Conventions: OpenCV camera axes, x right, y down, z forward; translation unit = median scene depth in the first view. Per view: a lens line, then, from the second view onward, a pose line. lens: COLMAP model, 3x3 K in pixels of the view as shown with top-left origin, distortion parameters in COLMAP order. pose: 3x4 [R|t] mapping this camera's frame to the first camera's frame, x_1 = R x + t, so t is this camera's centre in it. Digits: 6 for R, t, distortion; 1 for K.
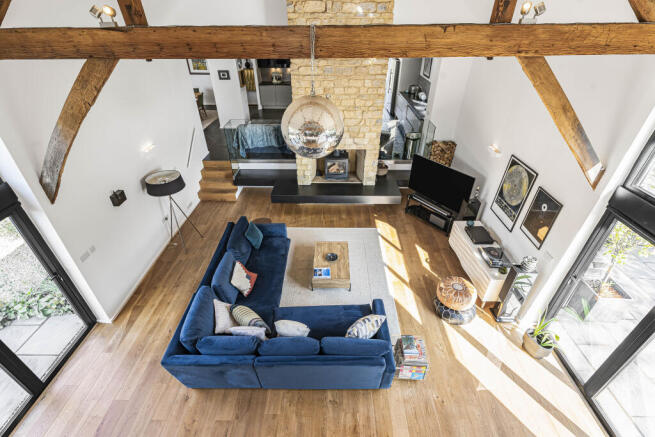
lens RADIAL K [[296.7, 0, 331.1], [0, 296.7, 205.6], [0, 0, 1]] dist [-0.000700, -0.000129]
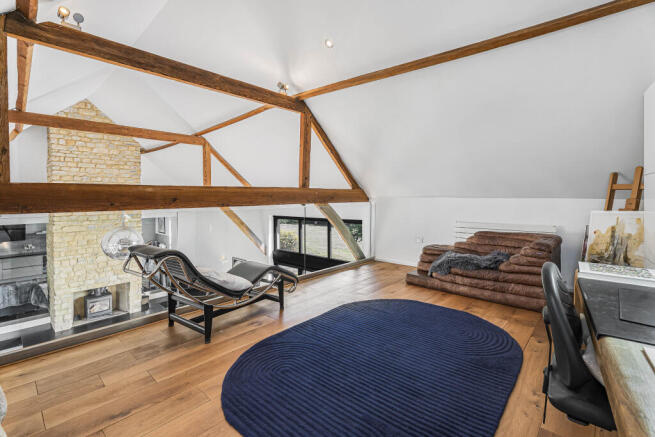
lens RADIAL K [[296.7, 0, 331.1], [0, 296.7, 205.6], [0, 0, 1]] dist [-0.000700, -0.000129]
pose [[0.654195, -0.026325, 0.755867, -0.252878], [0.411584, 0.850846, -0.326589, 0.283502], [-0.634529, 0.524755, 0.567454, -0.408762]]
